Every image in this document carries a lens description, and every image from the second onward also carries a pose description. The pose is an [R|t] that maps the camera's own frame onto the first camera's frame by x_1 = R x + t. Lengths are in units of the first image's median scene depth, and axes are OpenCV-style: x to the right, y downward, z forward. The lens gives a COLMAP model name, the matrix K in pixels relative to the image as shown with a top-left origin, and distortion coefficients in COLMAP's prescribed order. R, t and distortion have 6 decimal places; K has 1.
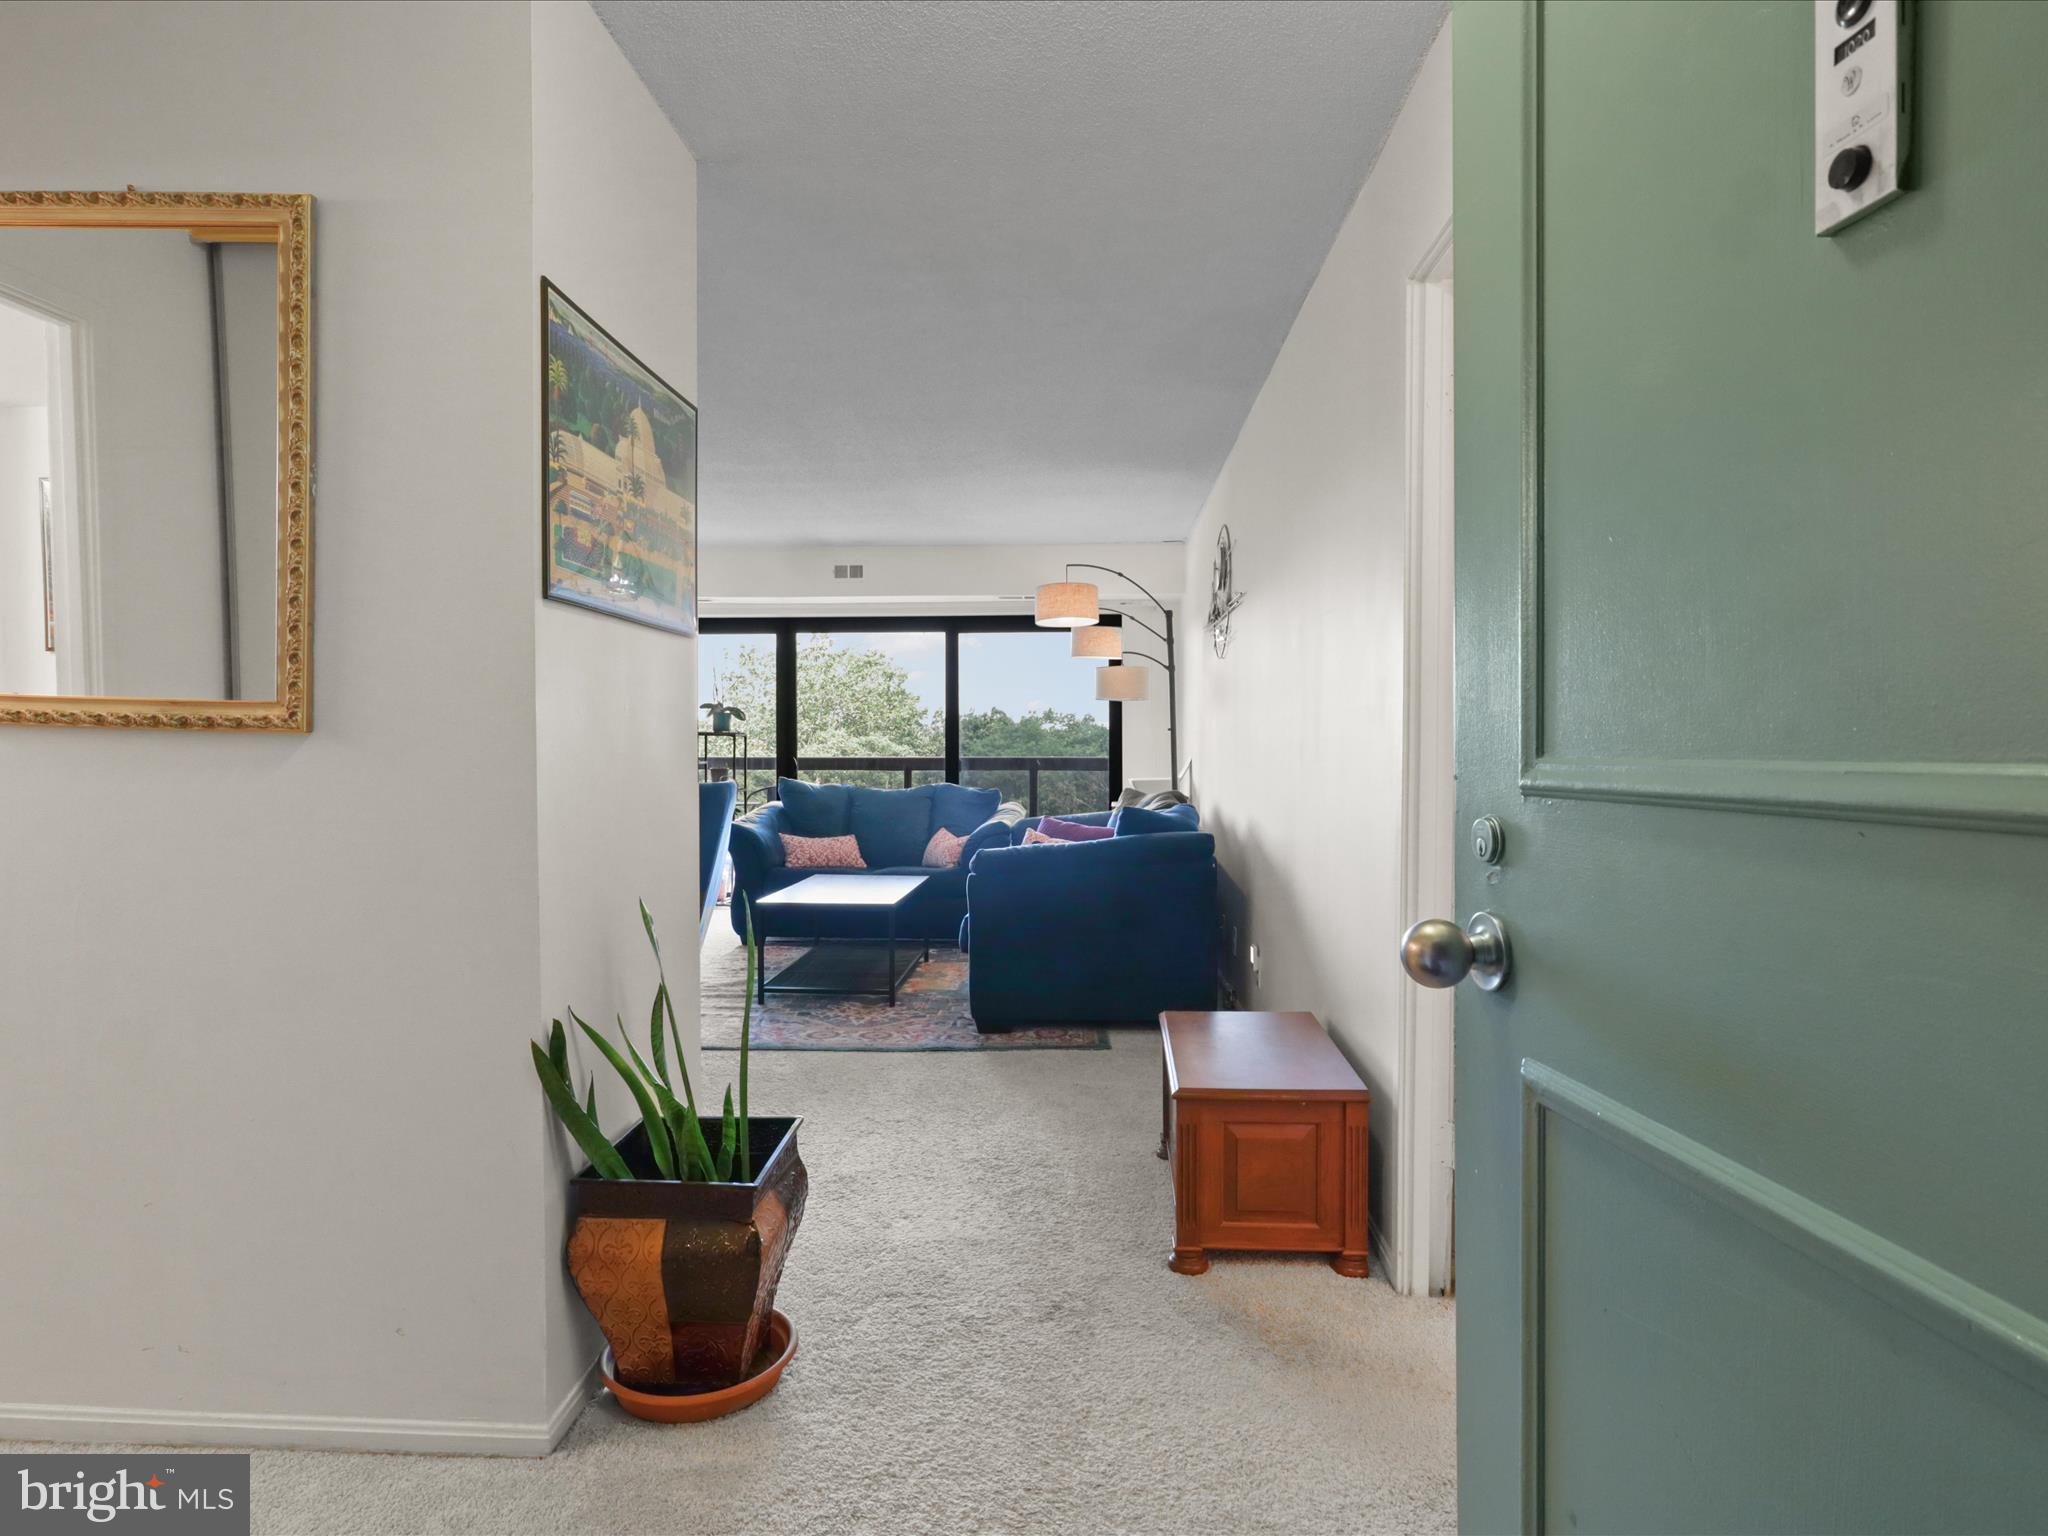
lens RADIAL K [[1151.0, 0, 1024.9], [0, 1151.0, 759.7], [0, 0, 1]] dist [-0.030662, 0.022237]
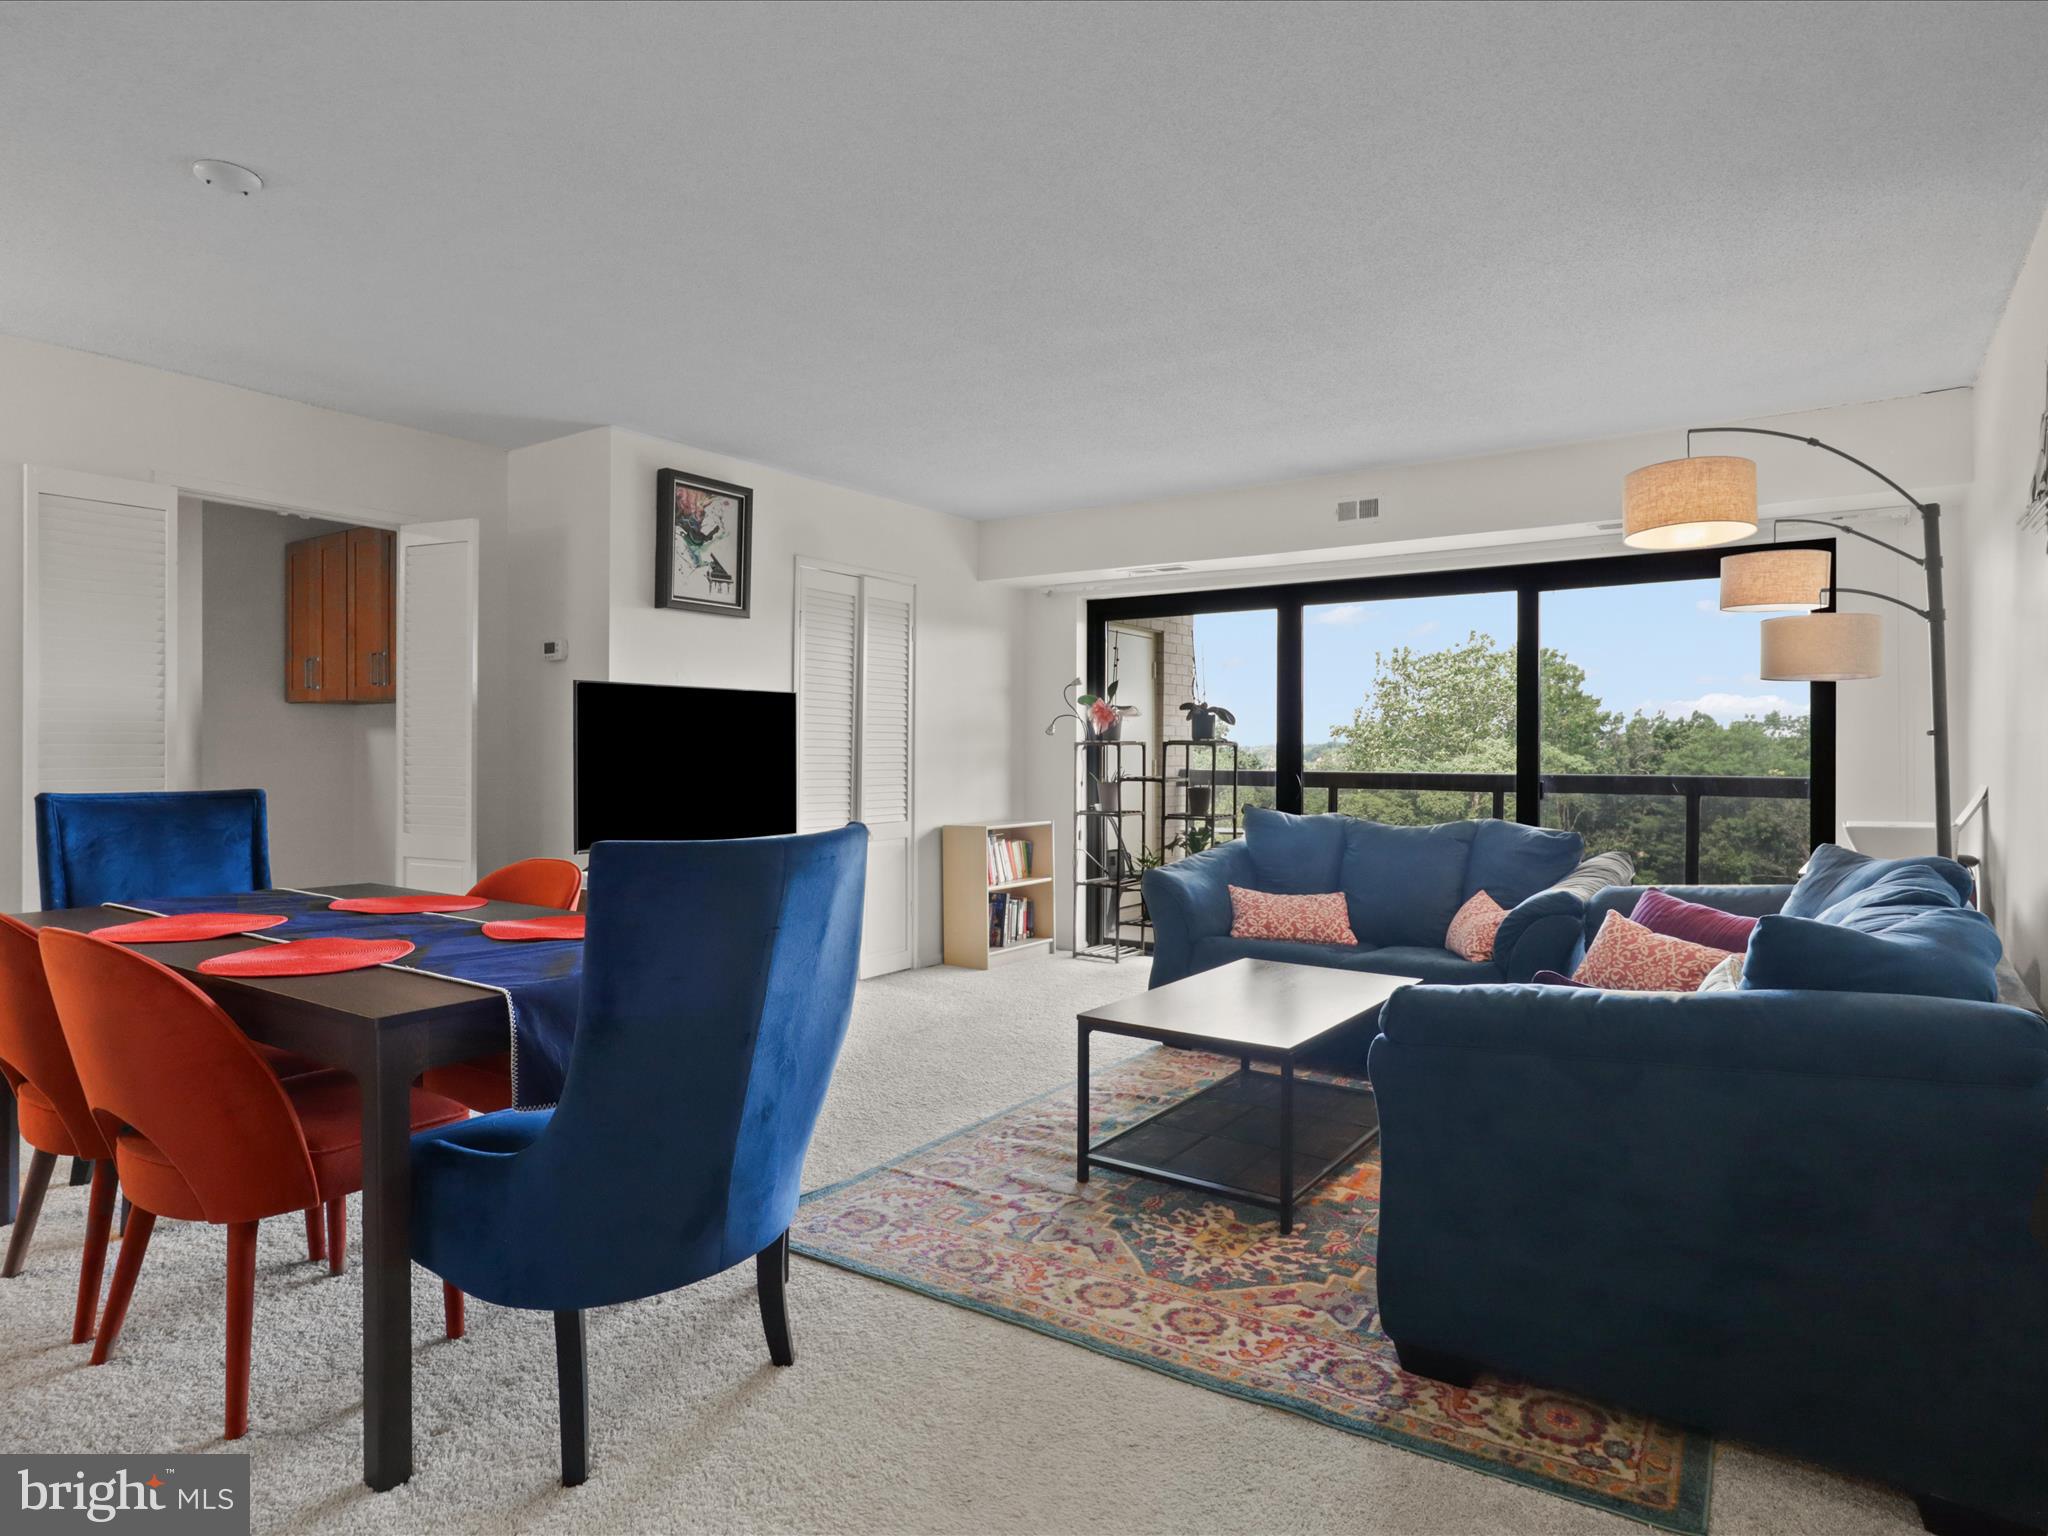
lens RADIAL K [[1151.0, 0, 1024.9], [0, 1151.0, 759.7], [0, 0, 1]] dist [-0.030662, 0.022237]
pose [[0.846210, 0.006072, -0.532815, 0.050202], [-0.010025, 0.999940, -0.004527, -0.007426], [0.532755, 0.009172, 0.846220, 0.325215]]
